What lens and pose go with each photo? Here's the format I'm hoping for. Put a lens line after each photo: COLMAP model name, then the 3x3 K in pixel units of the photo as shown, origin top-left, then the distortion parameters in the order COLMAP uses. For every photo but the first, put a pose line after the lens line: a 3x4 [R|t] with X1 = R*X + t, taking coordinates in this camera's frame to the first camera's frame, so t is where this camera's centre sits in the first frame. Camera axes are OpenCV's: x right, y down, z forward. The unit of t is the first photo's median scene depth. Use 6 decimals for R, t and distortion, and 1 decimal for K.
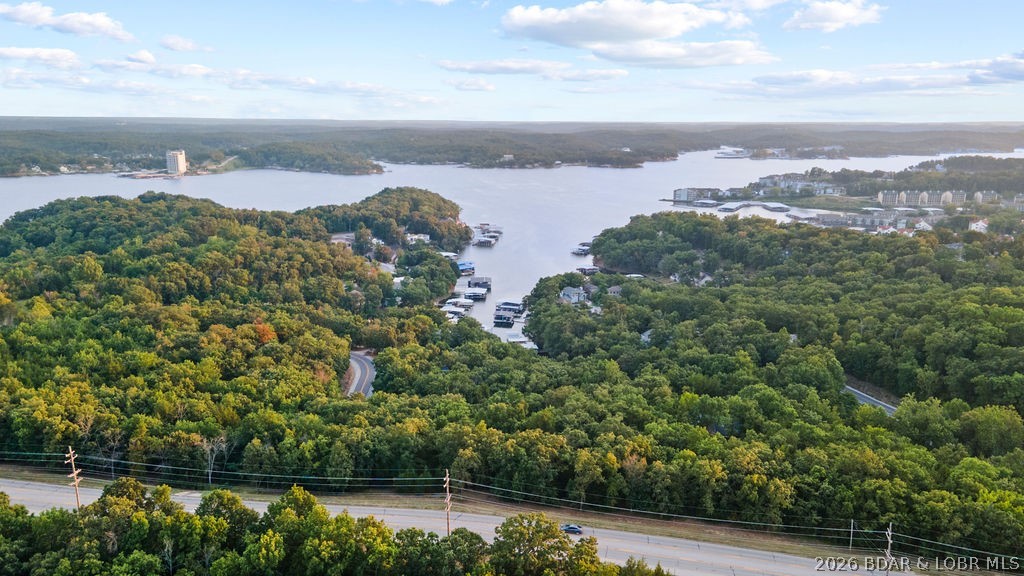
lens RADIAL K [[732.0, 0, 508.8], [0, 732.0, 286.7], [0, 0, 1]] dist [0.015431, 0.046626]
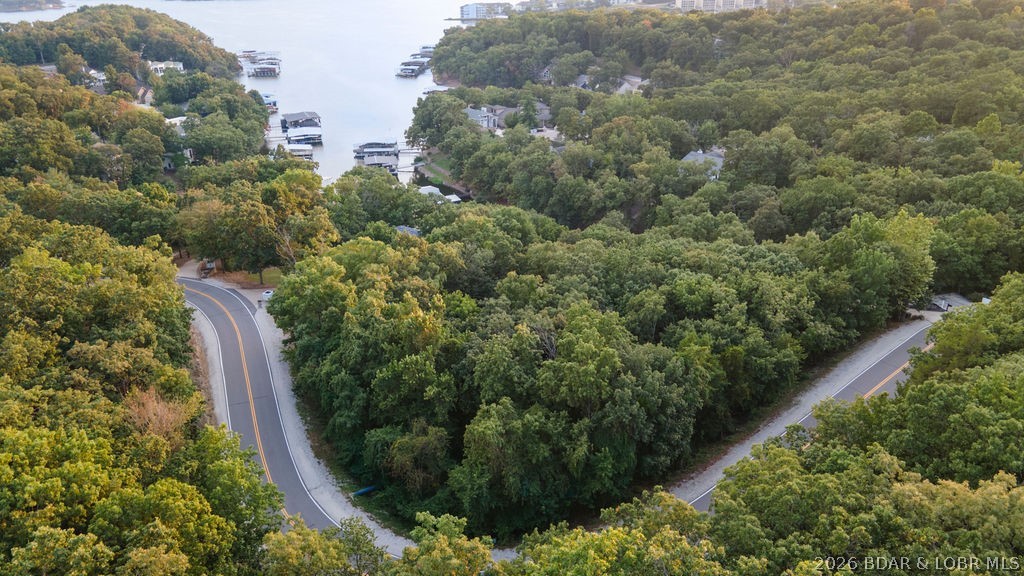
lens RADIAL K [[737.1, 0, 511.6], [0, 737.1, 285.5], [0, 0, 1]] dist [0.010990, 0.054234]
pose [[0.937775, -0.158783, 0.308815, -0.066782], [0.093954, 0.972182, 0.214557, 0.010171], [-0.334292, -0.172192, 0.926606, 0.228752]]
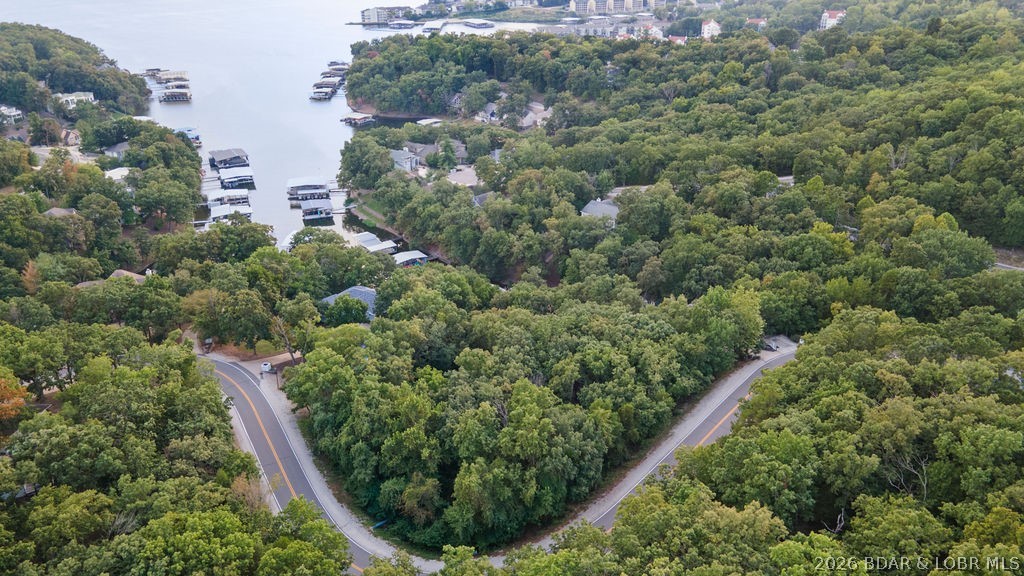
lens RADIAL K [[732.0, 0, 508.8], [0, 732.0, 286.7], [0, 0, 1]] dist [0.015431, 0.046626]
pose [[0.885810, -0.212017, 0.412783, -0.086779], [0.115668, 0.962328, 0.246062, -0.021182], [-0.449402, -0.170218, 0.876963, 0.193575]]
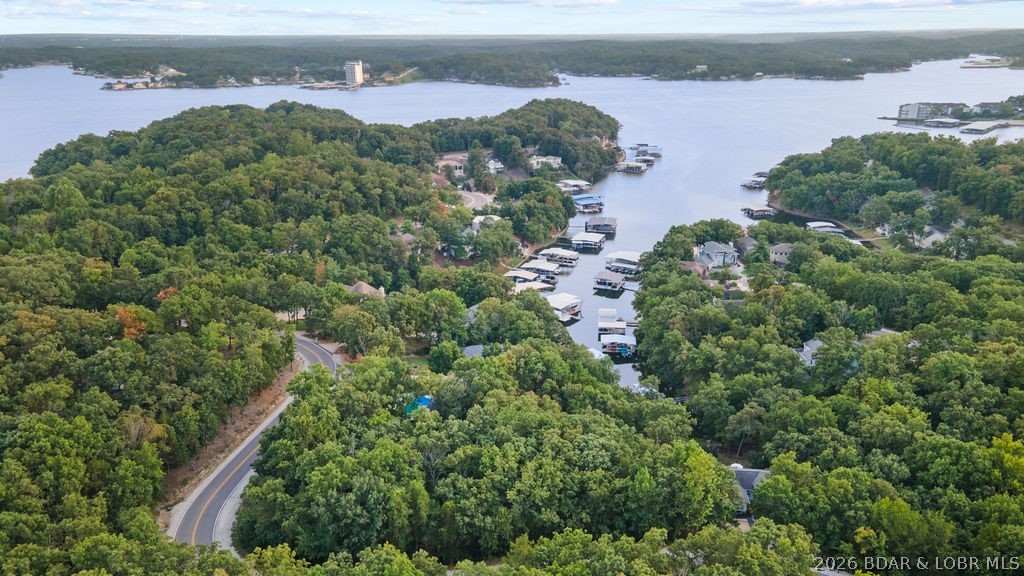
lens RADIAL K [[739.8, 0, 514.8], [0, 739.8, 291.4], [0, 0, 1]] dist [0.021172, 0.027047]
pose [[0.969725, 0.069782, -0.234019, 0.043420], [-0.042683, 0.991985, 0.118931, -0.018082], [0.240442, -0.105342, 0.964930, 0.173925]]
